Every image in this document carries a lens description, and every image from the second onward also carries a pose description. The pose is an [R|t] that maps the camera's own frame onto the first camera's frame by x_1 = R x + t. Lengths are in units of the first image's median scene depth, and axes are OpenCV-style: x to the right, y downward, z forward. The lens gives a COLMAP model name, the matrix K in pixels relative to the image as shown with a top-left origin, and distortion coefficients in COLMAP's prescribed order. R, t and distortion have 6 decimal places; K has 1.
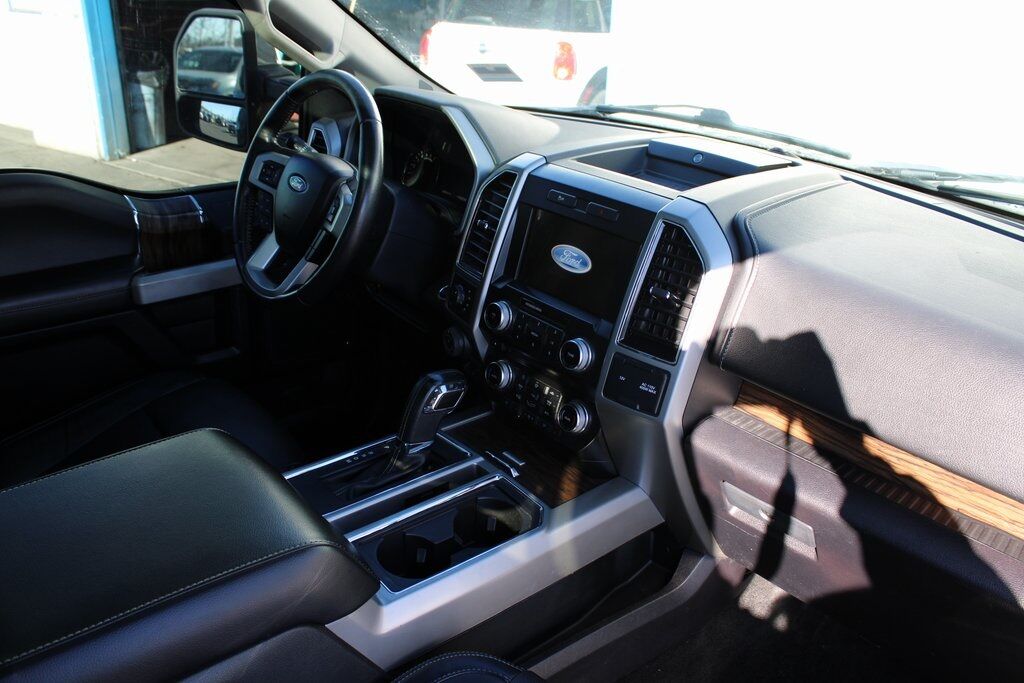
lens RADIAL K [[875.8, 0, 512.0], [0, 875.8, 341.5], [0, 0, 1]] dist [-0.146175, 0.175421]
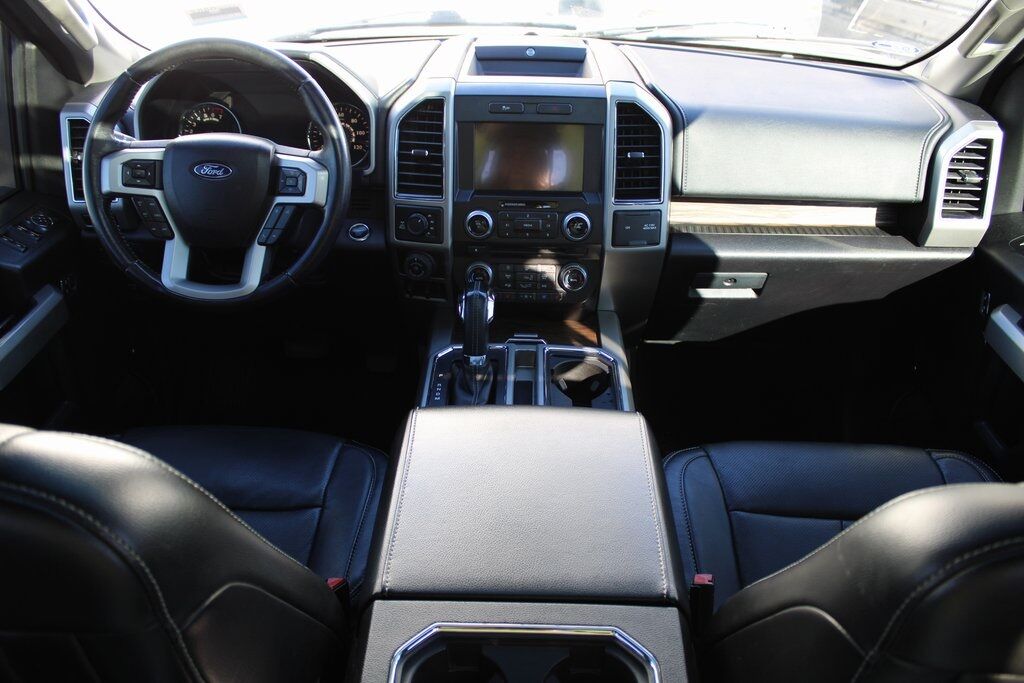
lens RADIAL K [[875.8, 0, 512.0], [0, 875.8, 341.5], [0, 0, 1]] dist [-0.146175, 0.175421]
pose [[0.656771, -0.408780, 0.633681, -0.723283], [0.323060, 0.911829, 0.253378, -0.154646], [-0.681384, 0.038306, 0.730923, 0.148055]]
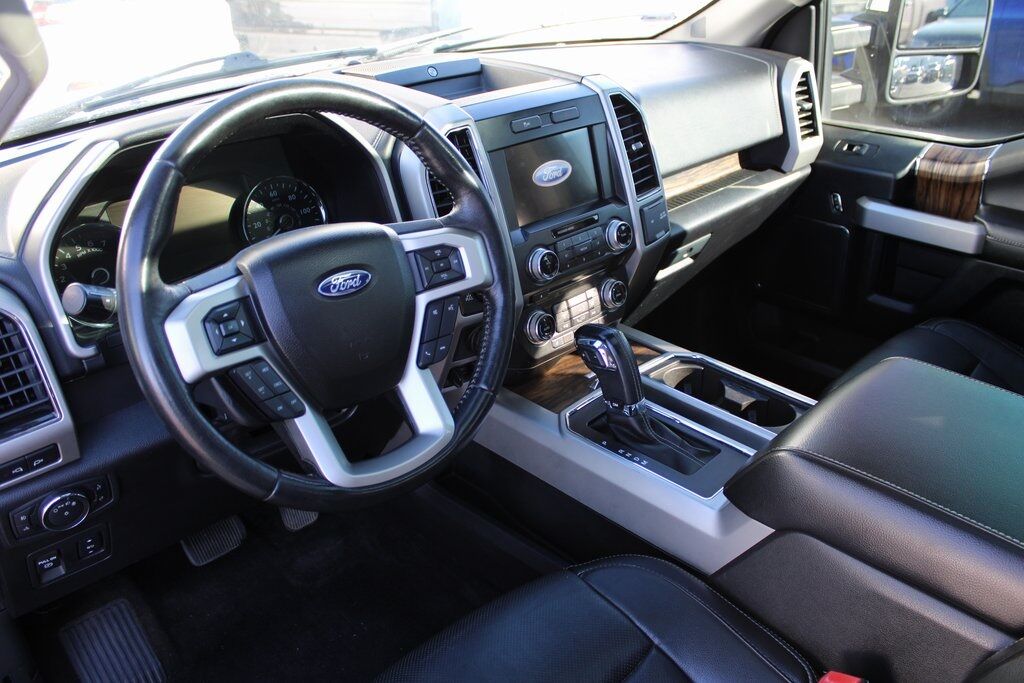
lens RADIAL K [[875.8, 0, 512.0], [0, 875.8, 341.5], [0, 0, 1]] dist [-0.146175, 0.175421]
pose [[-0.098120, -0.482803, 0.870215, -0.821447], [0.418924, 0.773145, 0.476183, -0.401184], [-0.902704, 0.411277, 0.126396, 0.894809]]
